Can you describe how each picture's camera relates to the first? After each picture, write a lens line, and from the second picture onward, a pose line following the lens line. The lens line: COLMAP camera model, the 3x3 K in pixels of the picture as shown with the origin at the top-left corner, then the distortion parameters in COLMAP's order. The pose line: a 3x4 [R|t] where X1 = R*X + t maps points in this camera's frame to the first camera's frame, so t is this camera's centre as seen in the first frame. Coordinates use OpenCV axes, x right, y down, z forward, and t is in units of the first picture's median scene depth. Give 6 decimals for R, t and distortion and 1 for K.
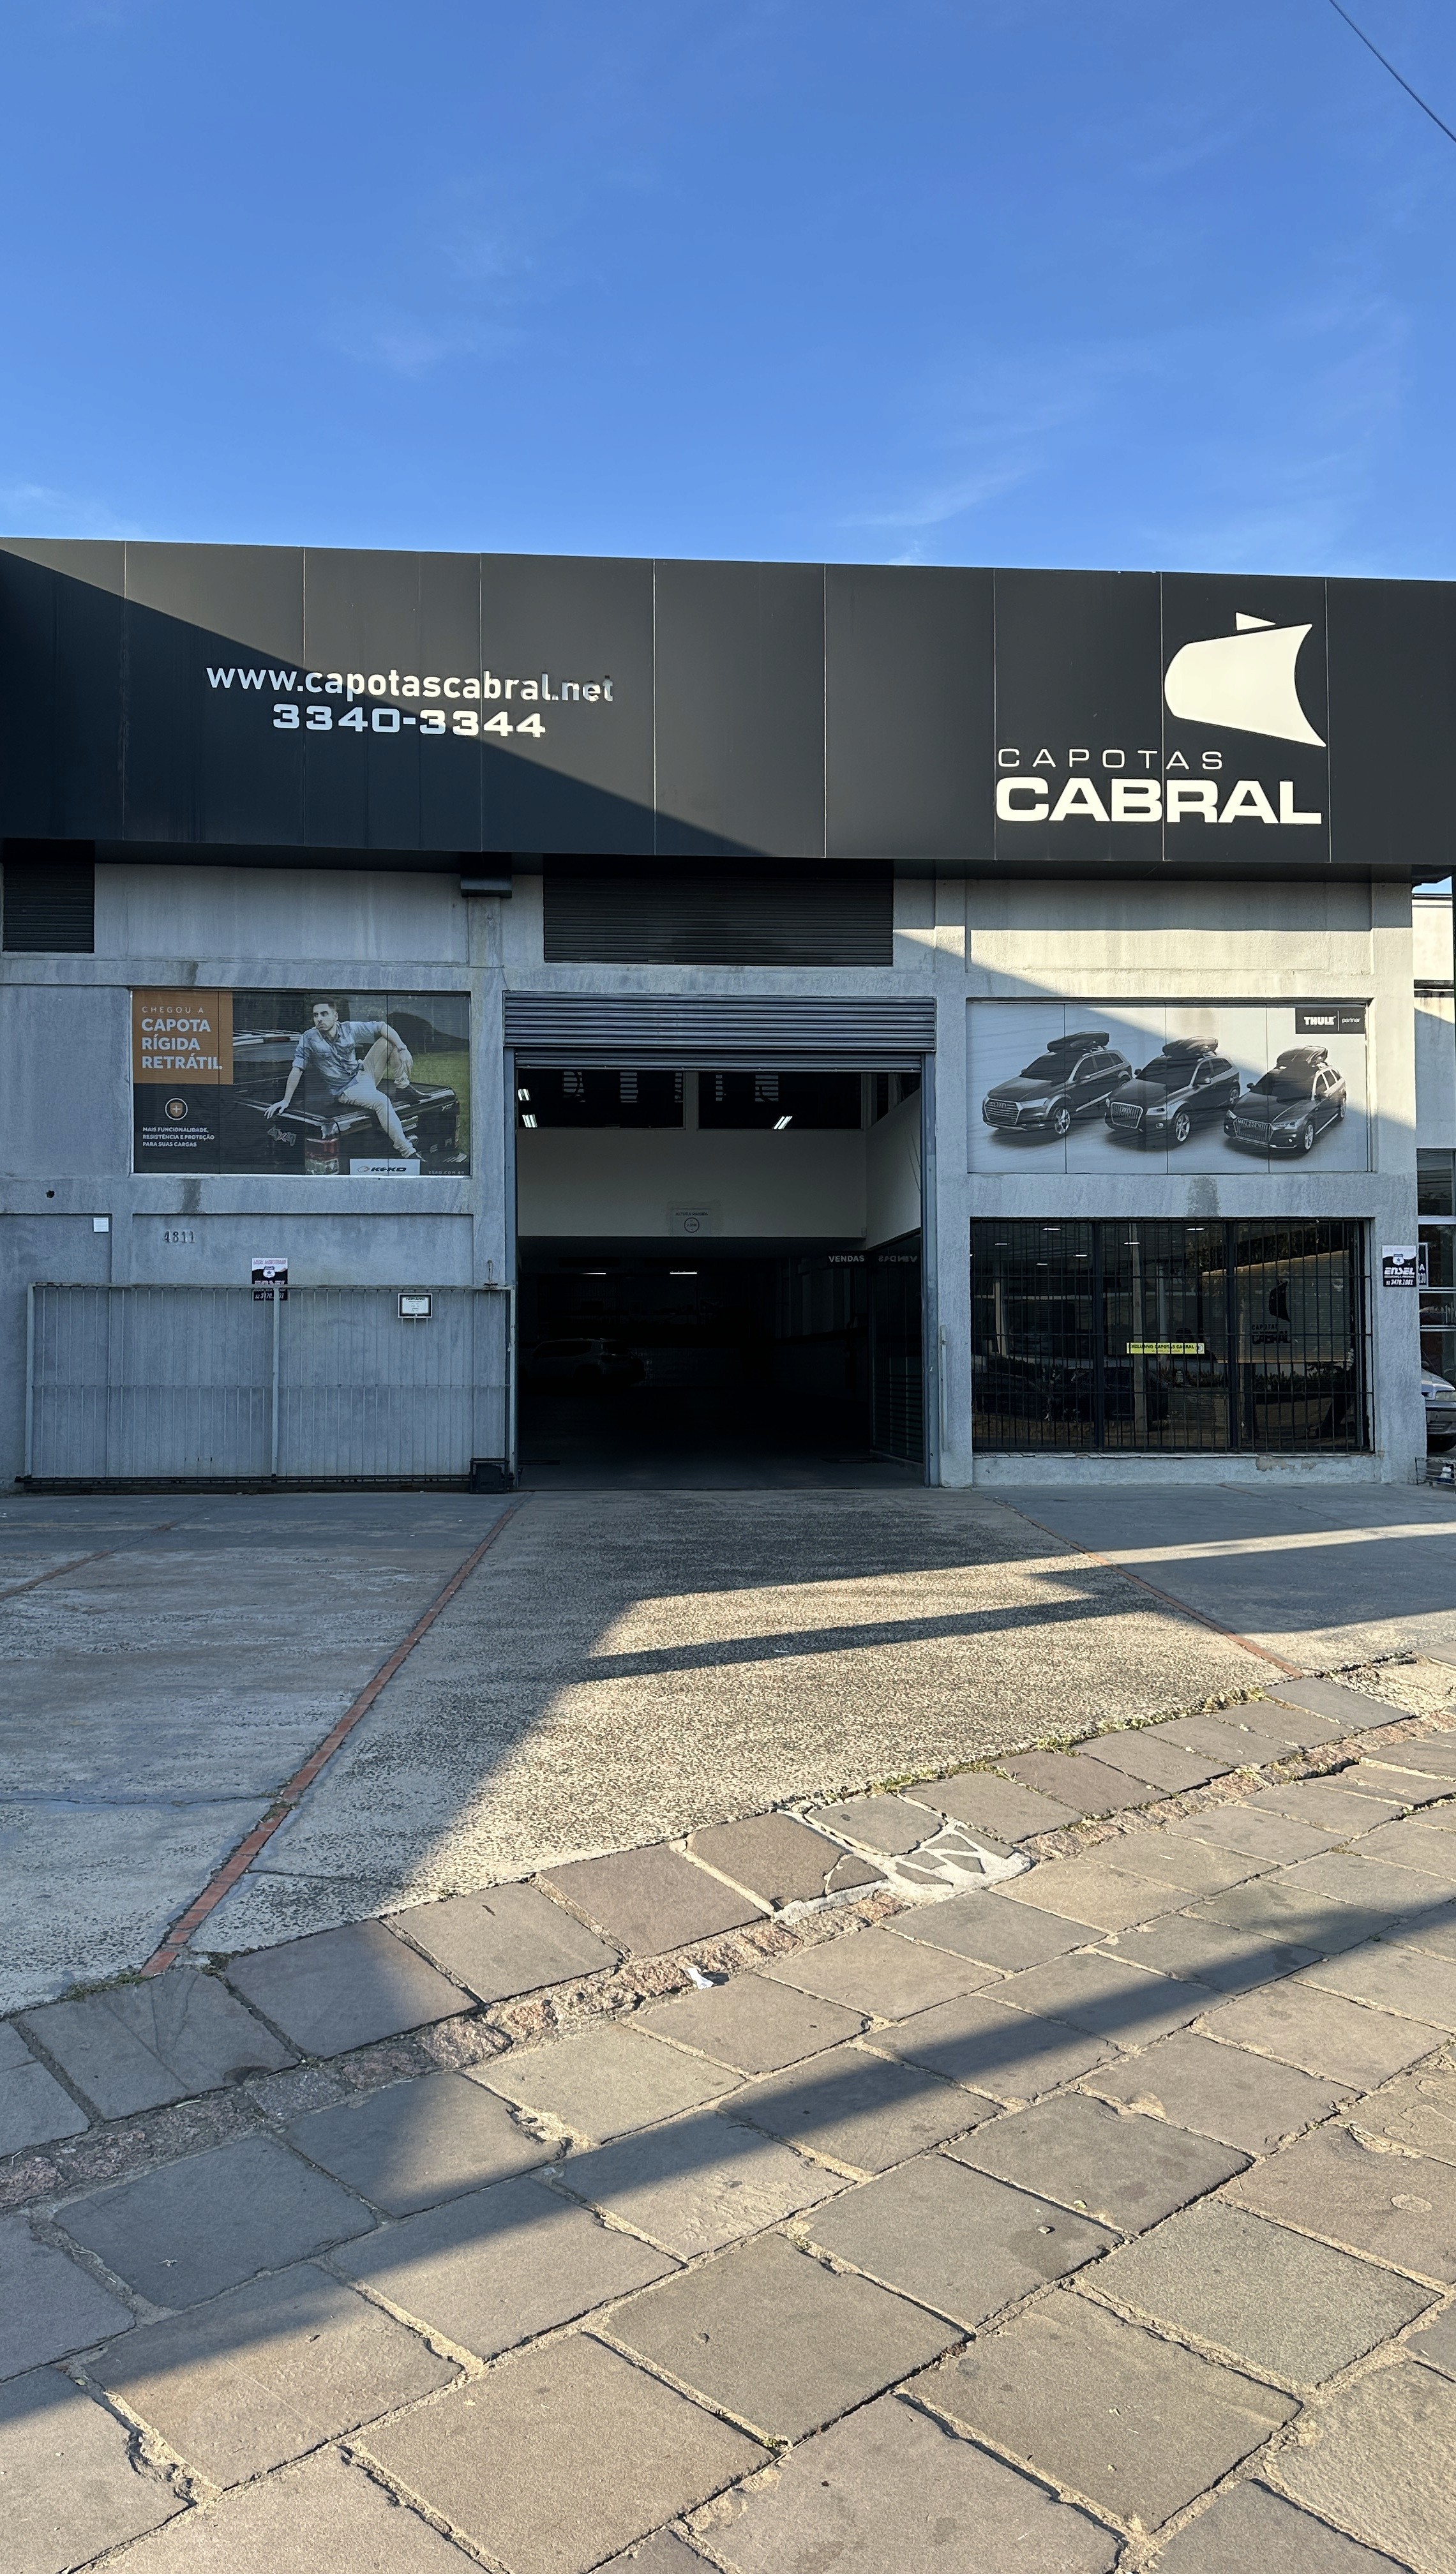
lens RADIAL K [[1740.3, 0, 675.0], [0, 1740.3, 1286.5], [0, 0, 1]] dist [0.218265, -0.520270]
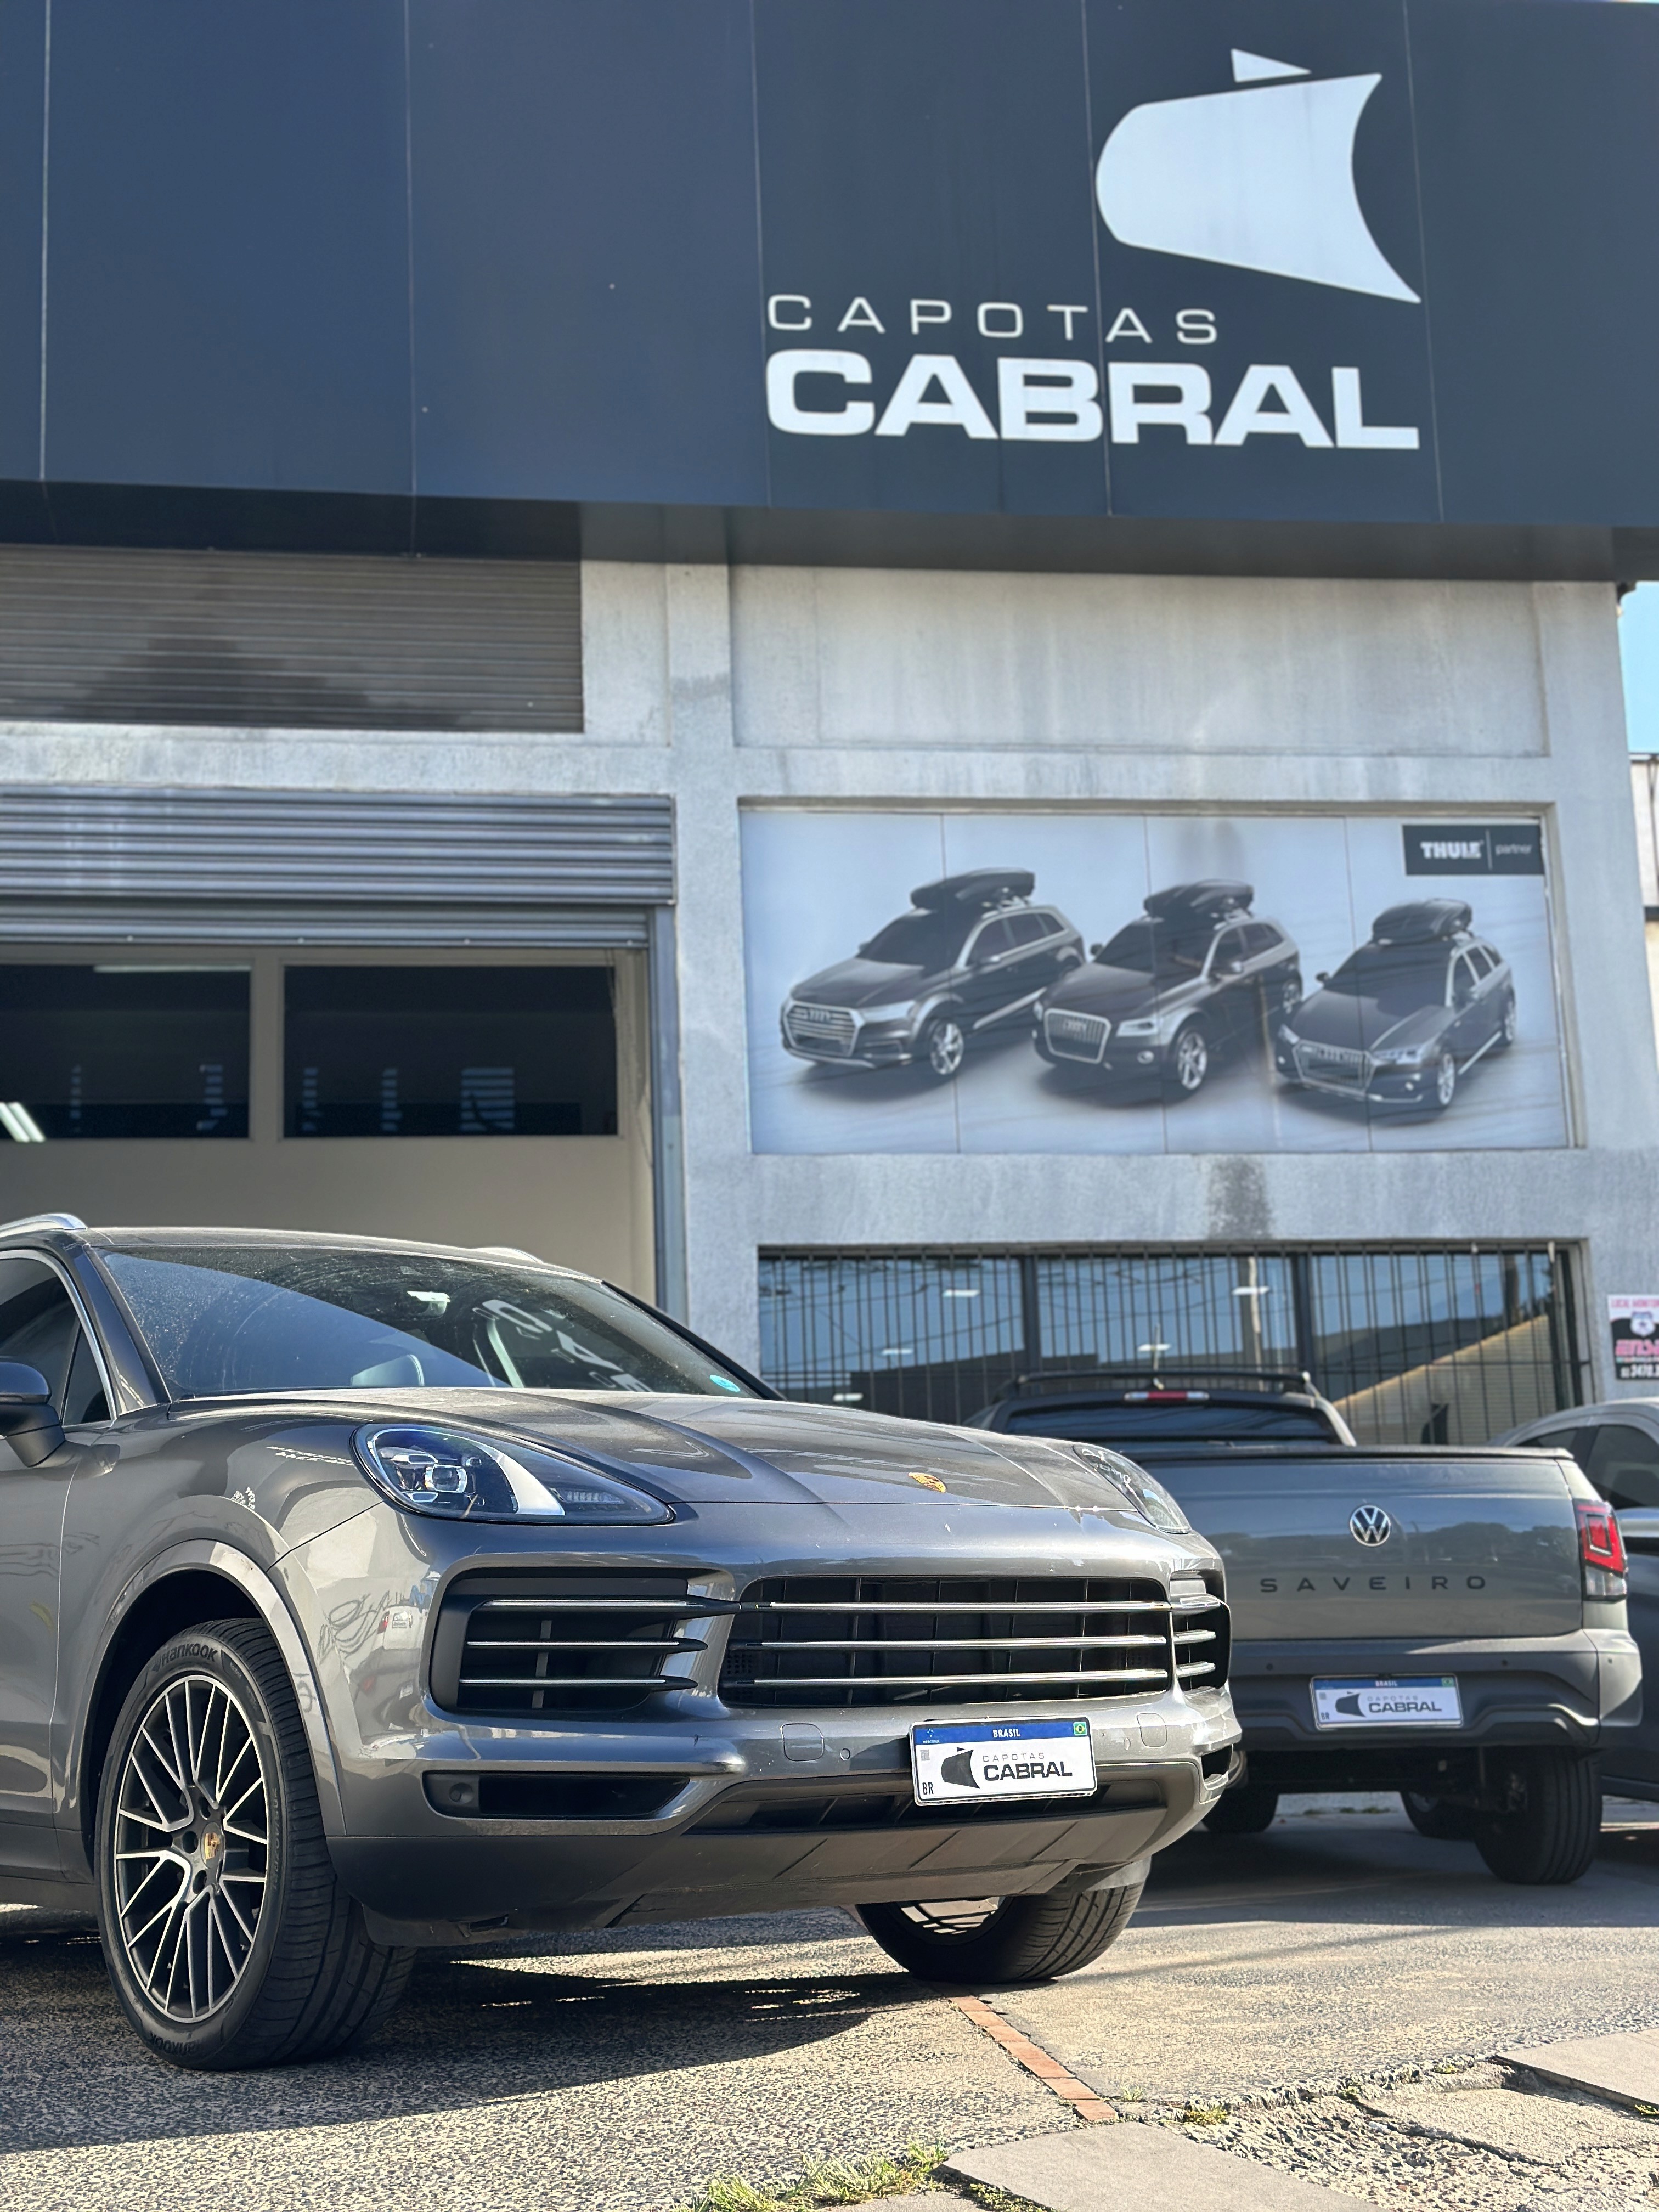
lens RADIAL K [[3012.5, 0, 829.5], [0, 3012.5, 1106.0], [0, 0, 1]] dist [0.149191, -0.128626]
pose [[0.996395, -0.016698, 0.083174, 0.123961], [0.030687, 0.984987, -0.169880, 0.062851], [-0.079089, 0.171820, 0.981948, 0.203968]]
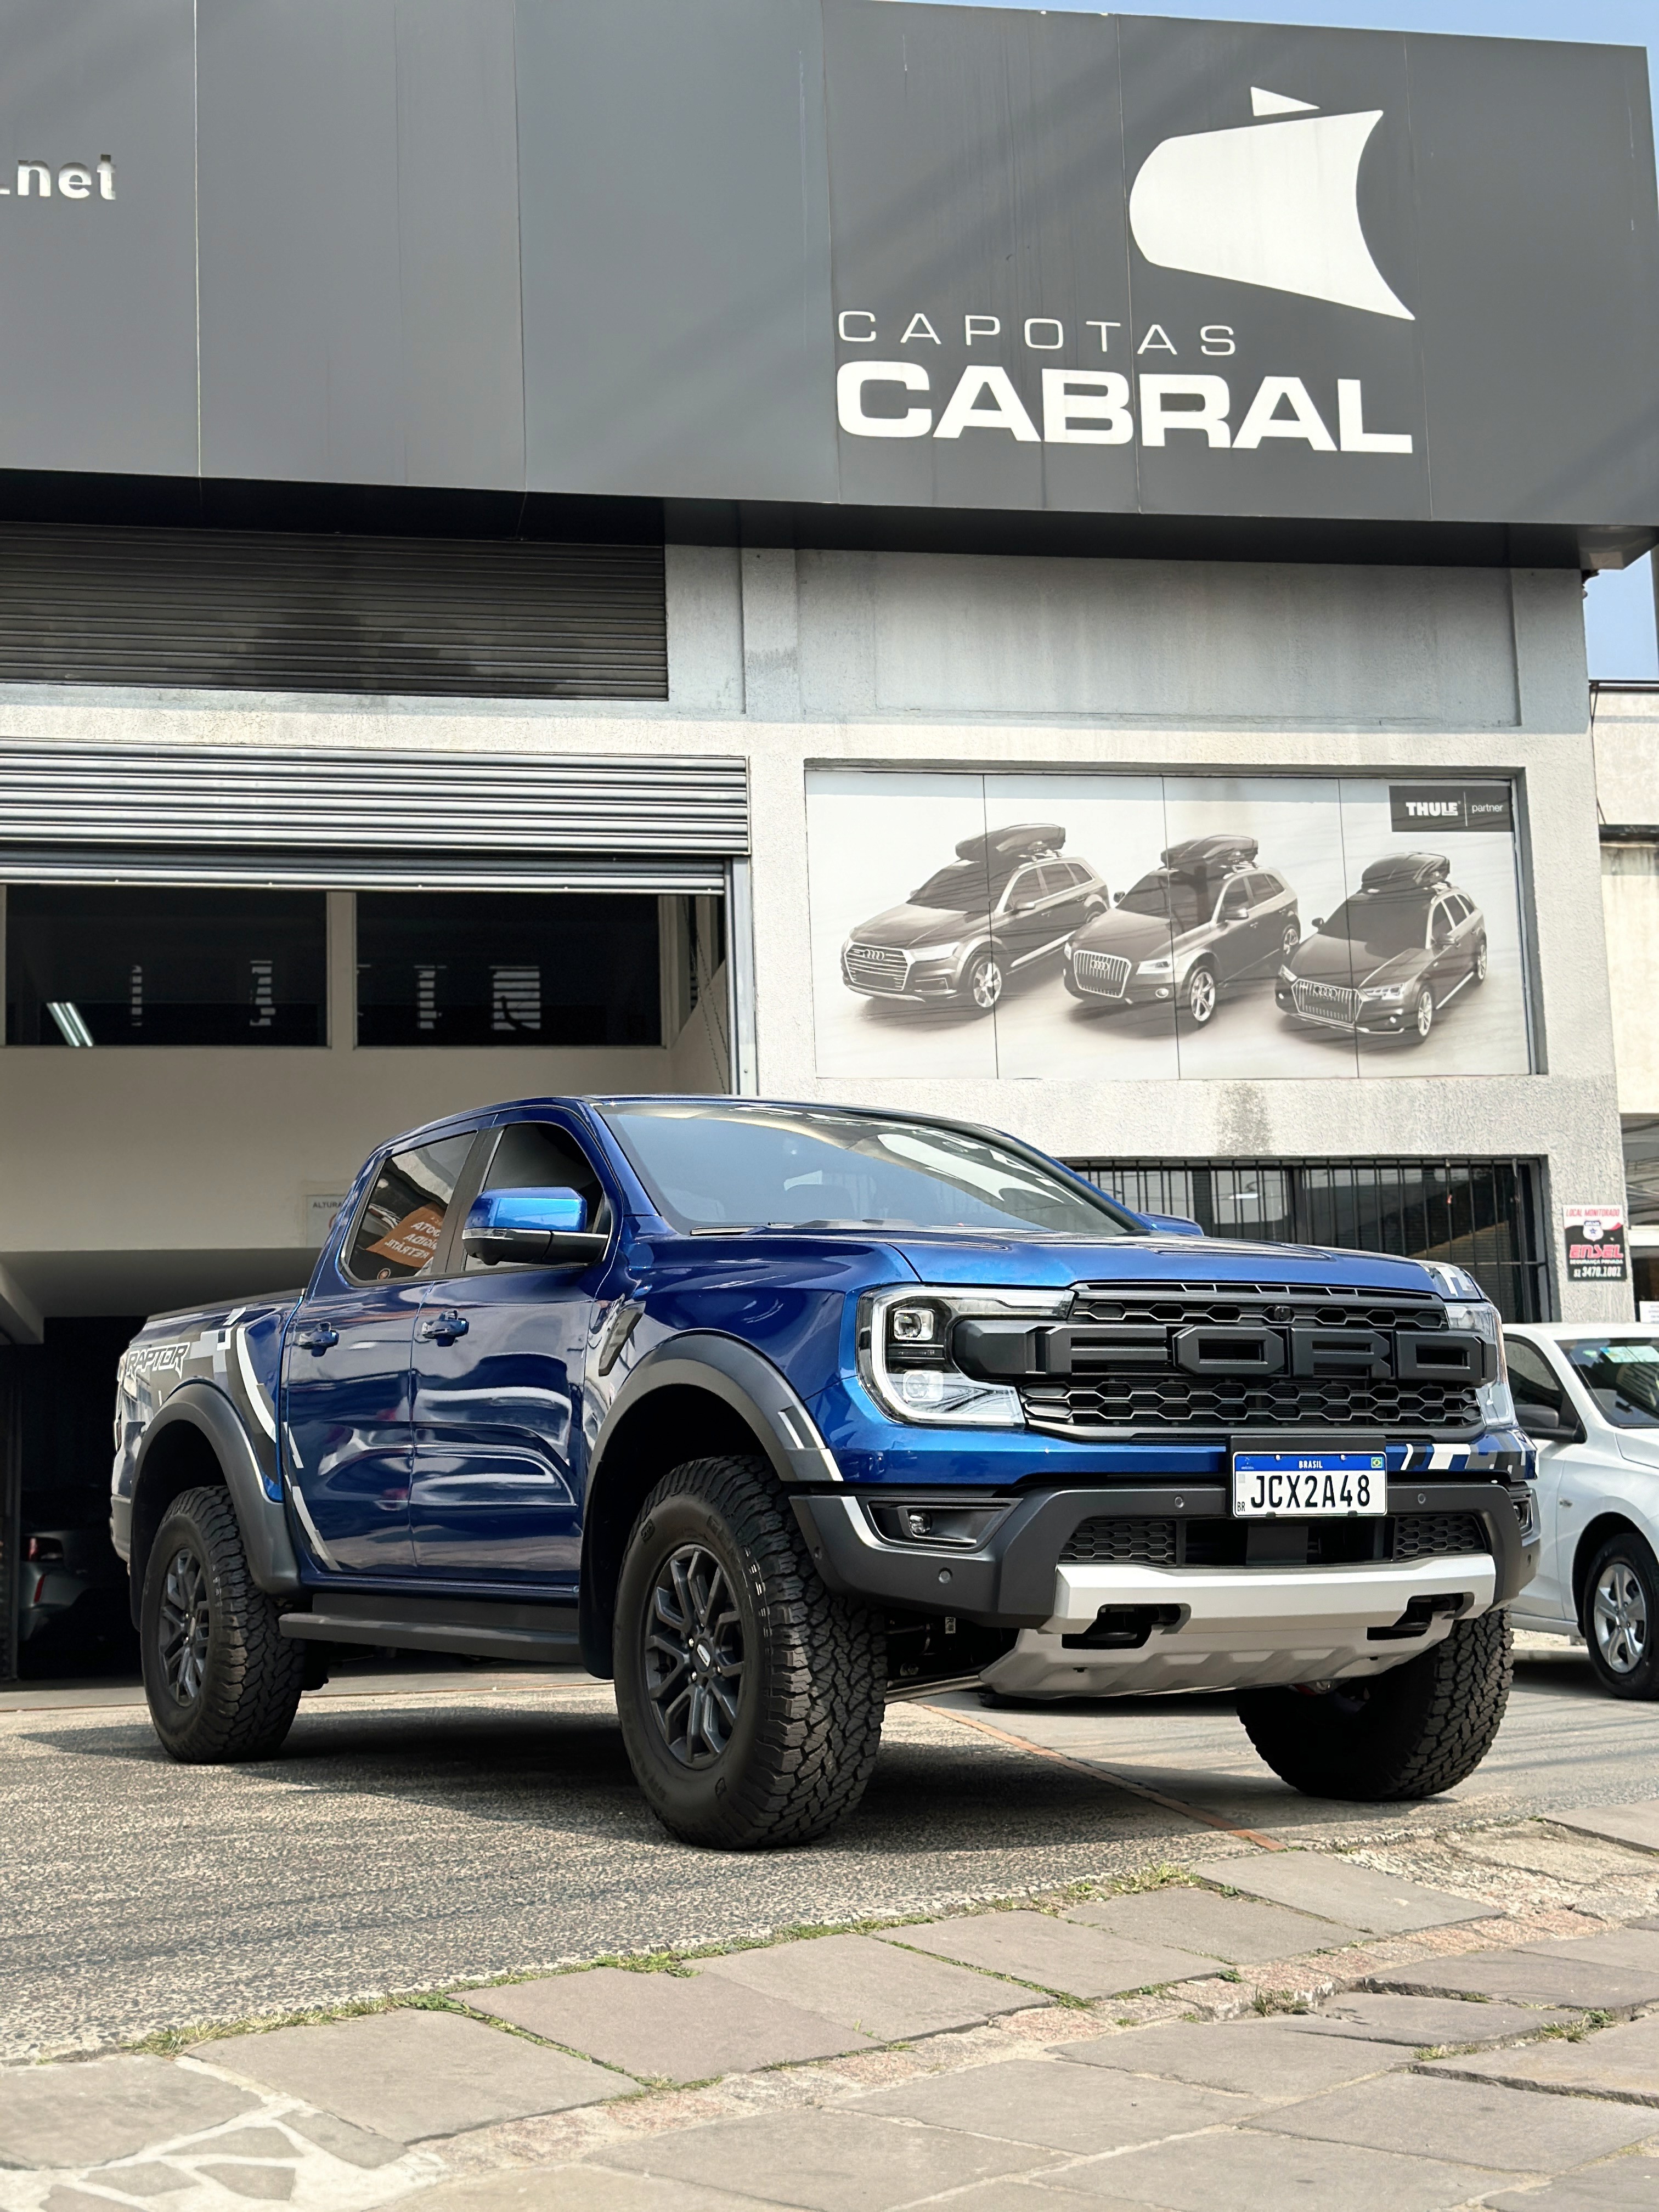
lens RADIAL K [[3012.5, 0, 829.5], [0, 3012.5, 1106.0], [0, 0, 1]] dist [0.149191, -0.128626]
pose [[0.993735, -0.013069, 0.110996, 0.070656], [0.026706, 0.992137, -0.122272, 0.057671], [-0.108525, 0.124470, 0.986271, 0.096609]]
